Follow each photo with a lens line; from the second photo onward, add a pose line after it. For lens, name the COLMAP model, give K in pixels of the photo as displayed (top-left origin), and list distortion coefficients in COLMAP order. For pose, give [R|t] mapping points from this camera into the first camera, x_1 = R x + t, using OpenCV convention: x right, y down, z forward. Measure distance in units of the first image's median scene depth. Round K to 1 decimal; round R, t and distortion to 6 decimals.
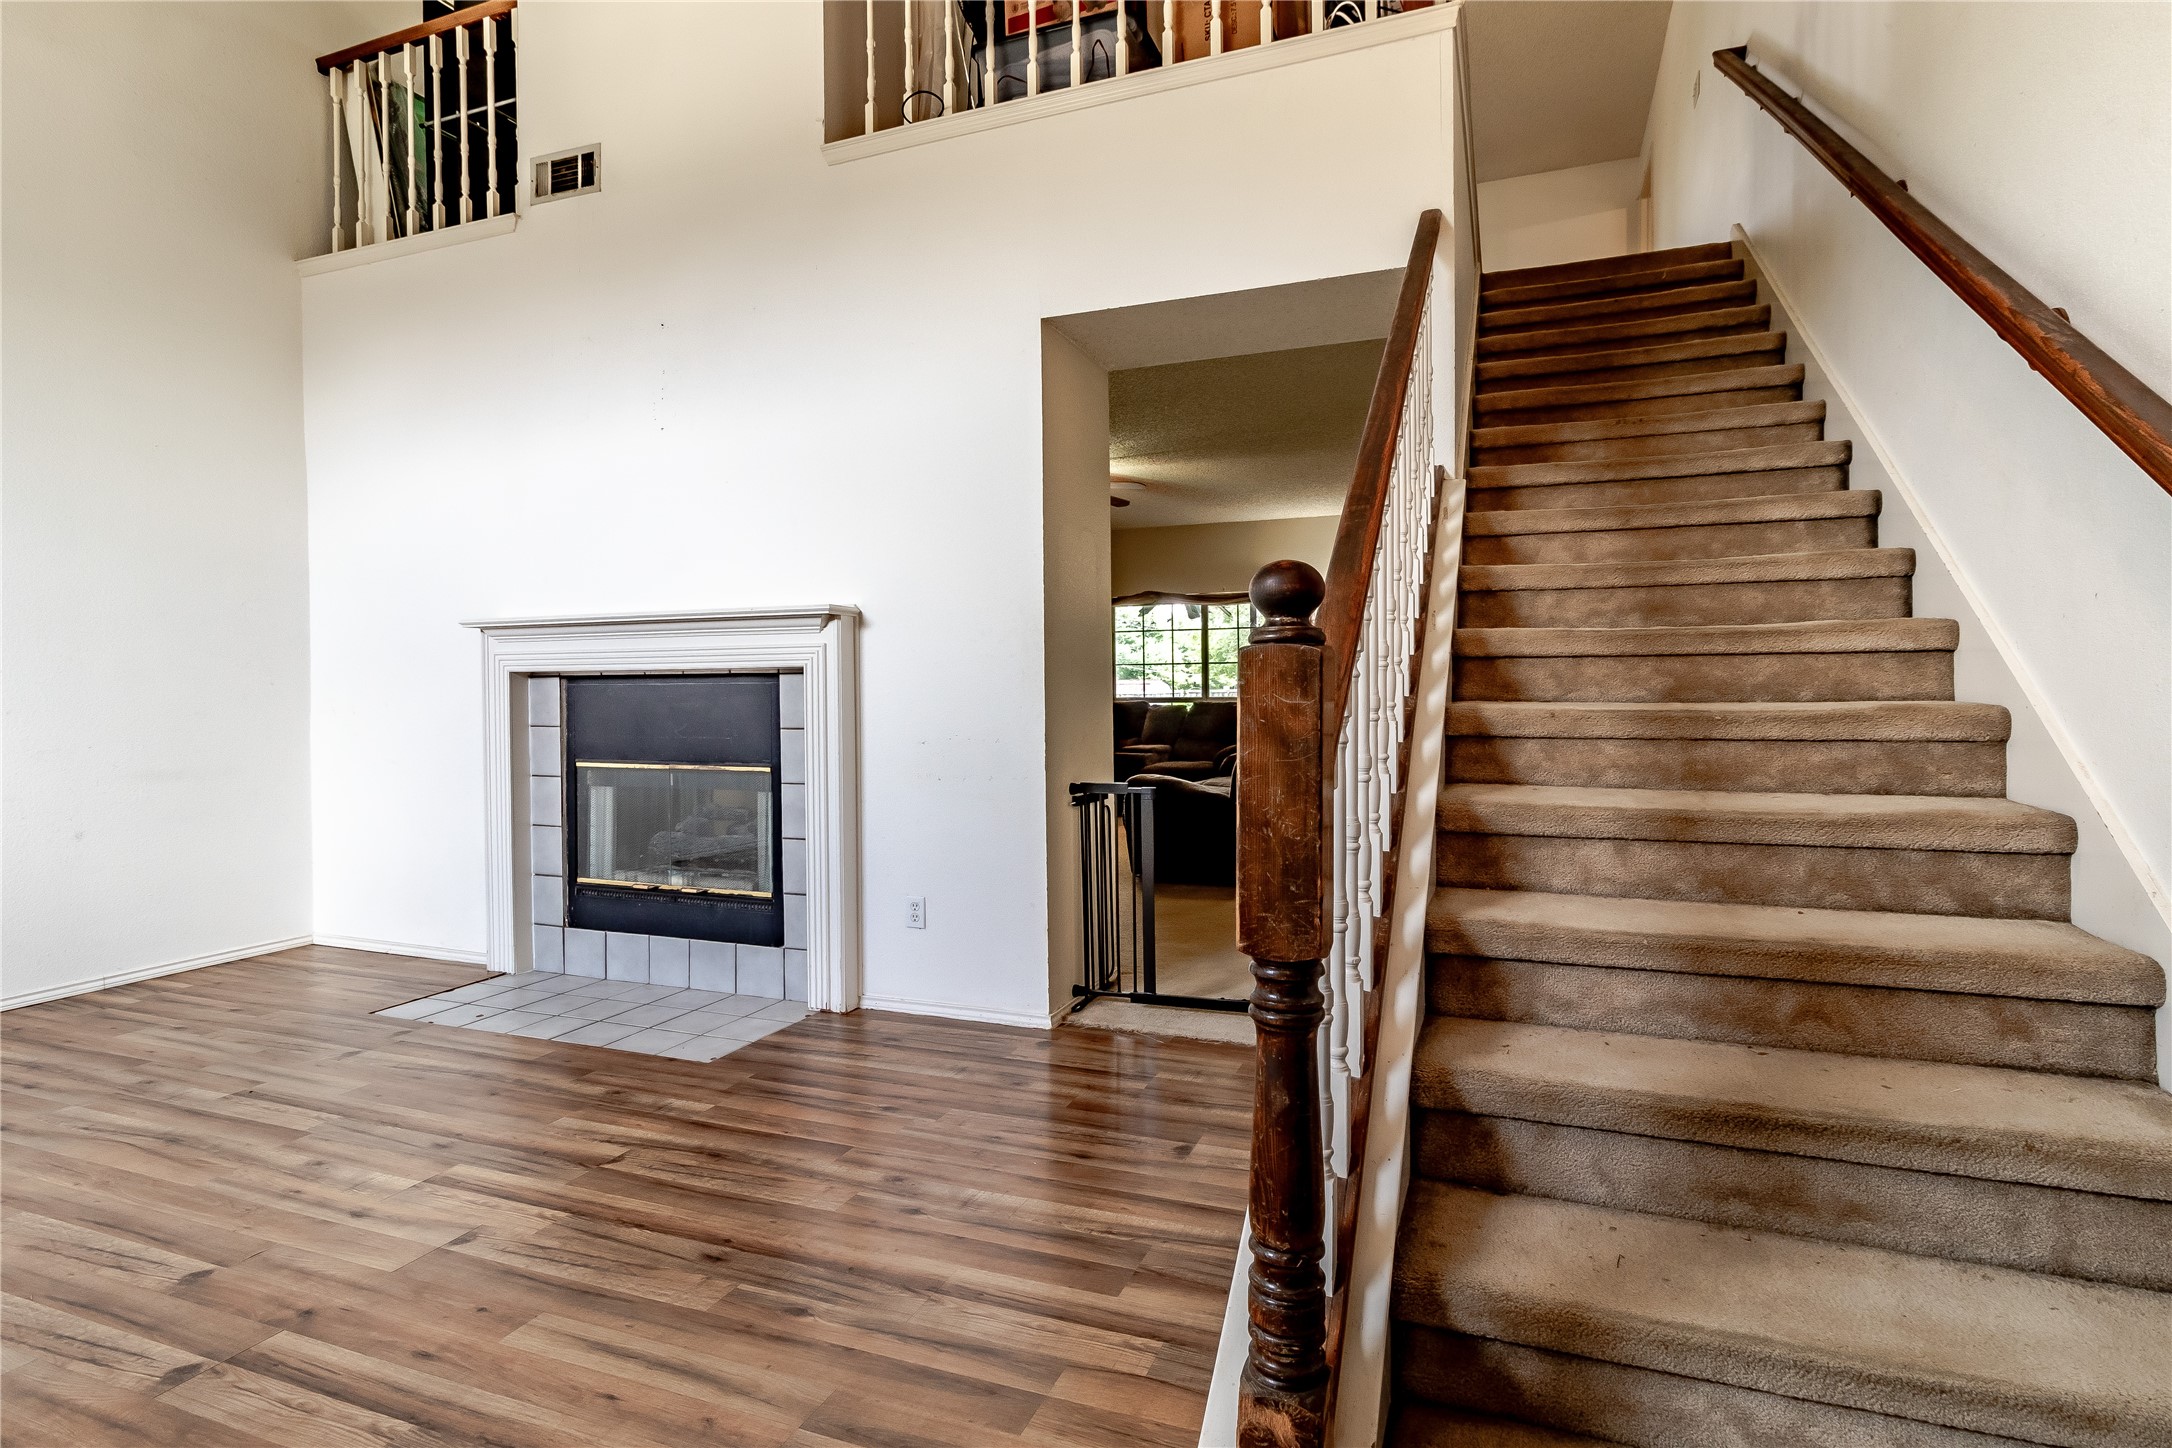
lens RADIAL K [[1080.2, 0, 1060.5], [0, 1080.2, 699.0], [0, 0, 1]] dist [-0.001377, 0.000474]
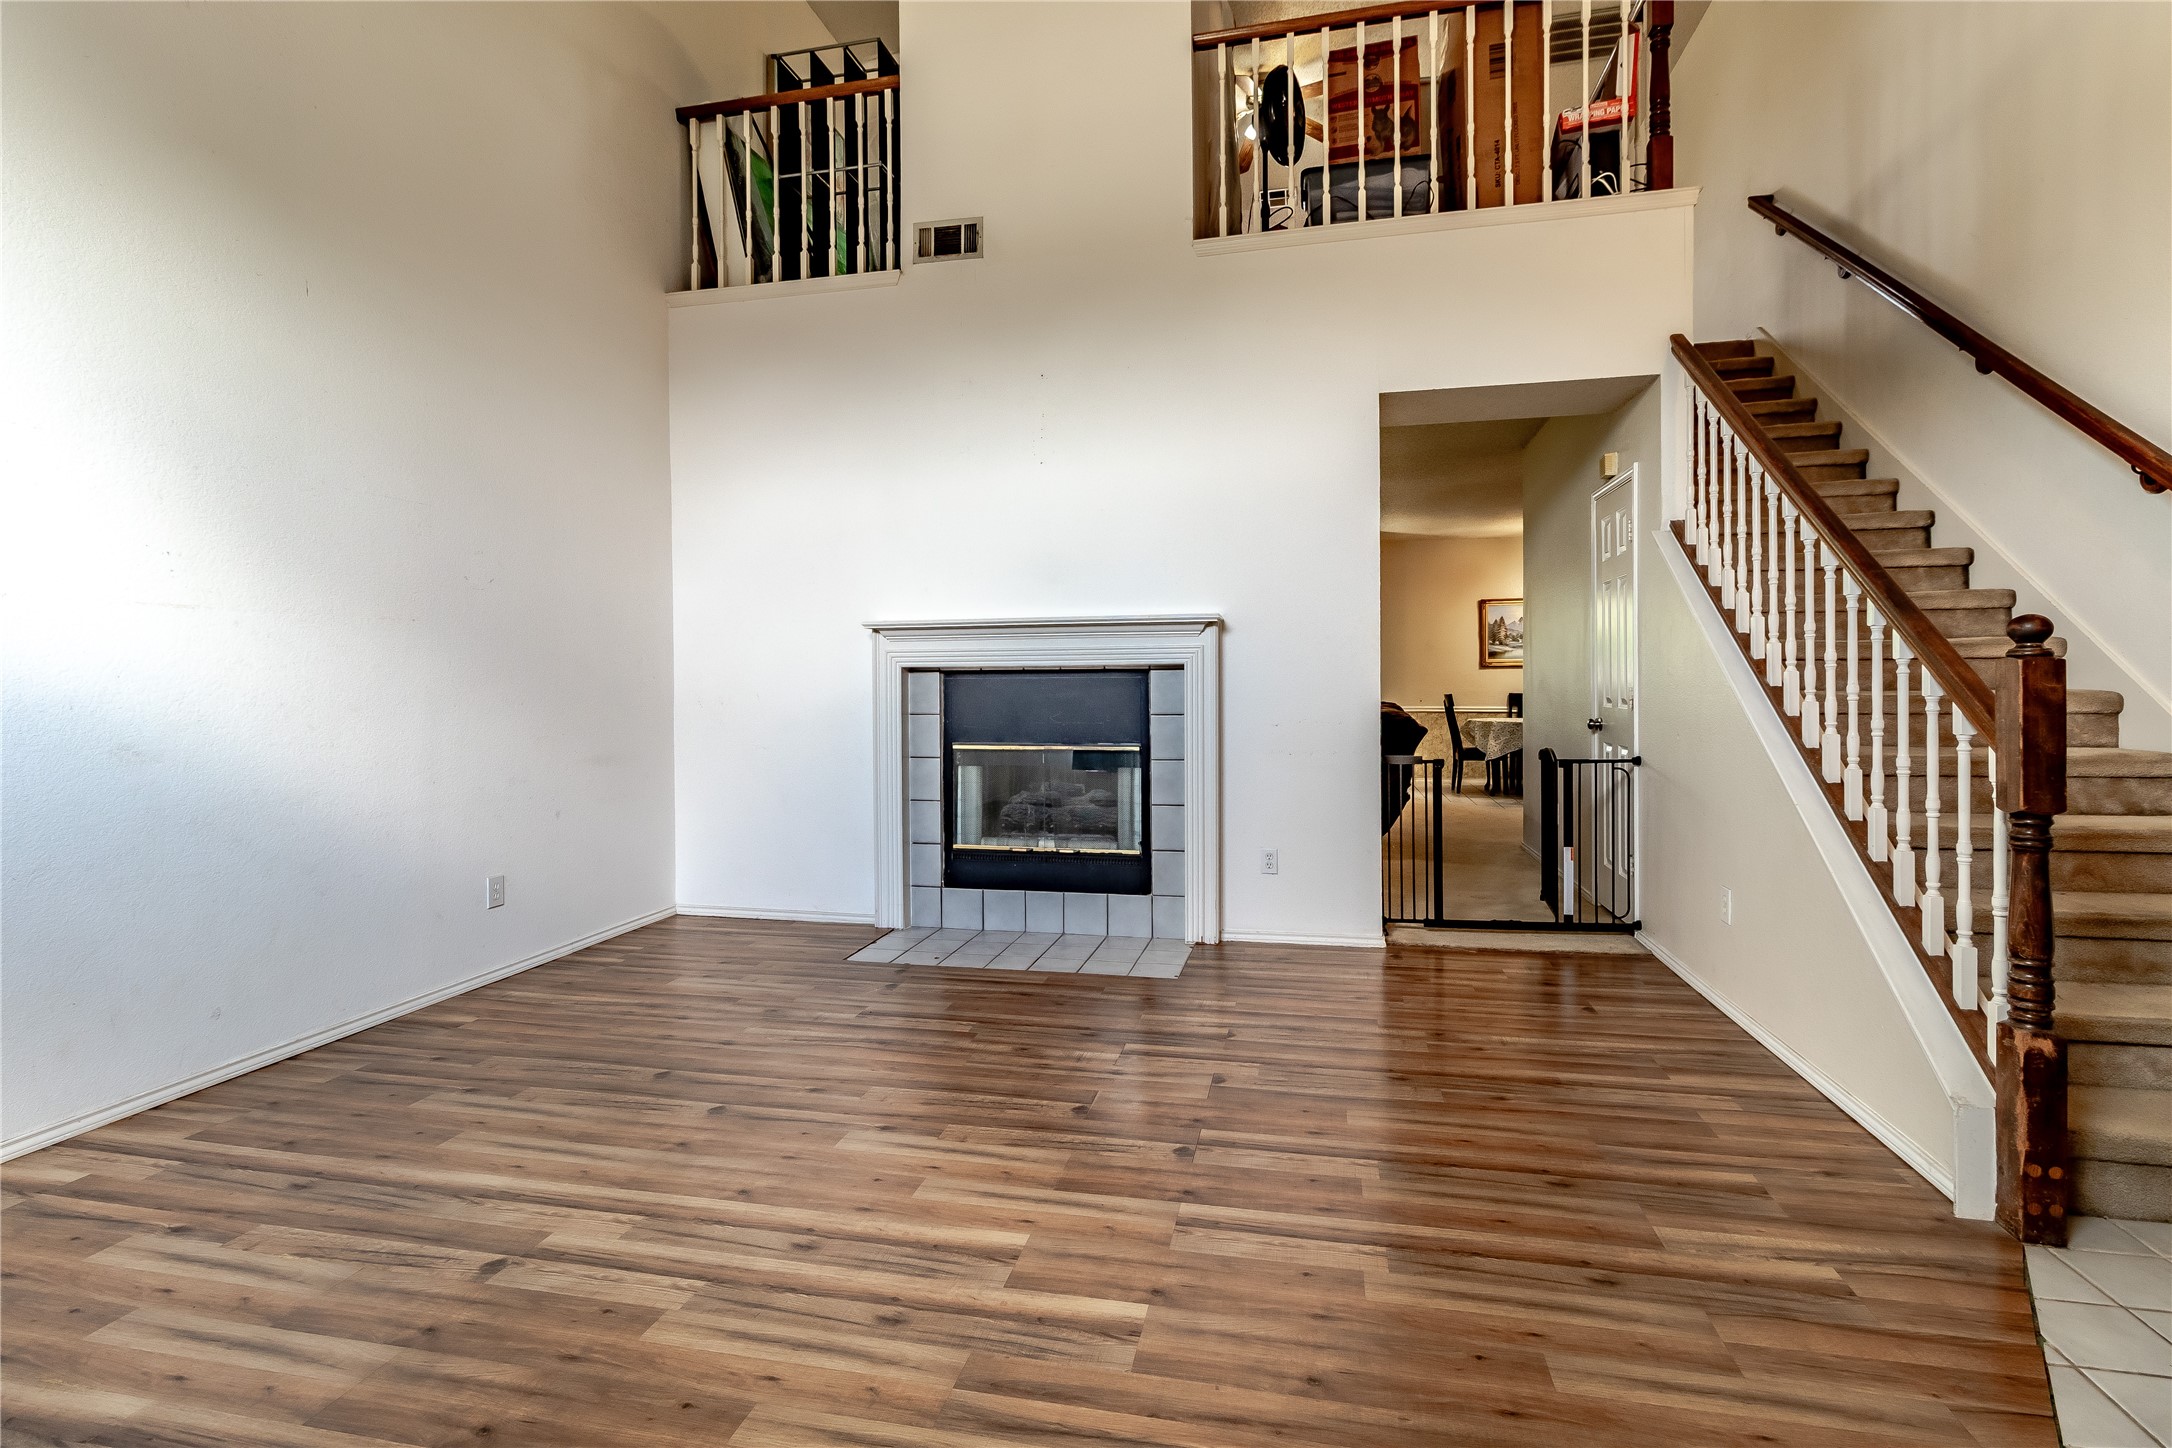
lens RADIAL K [[1089.9, 0, 1094.0], [0, 1089.9, 687.3], [0, 0, 1]] dist [0.001893, 0.001201]
pose [[0.981932, -0.000316, 0.189233, -0.550986], [0.001555, 0.999978, -0.006395, 0.004521], [-0.189226, 0.006574, 0.981911, -0.191887]]
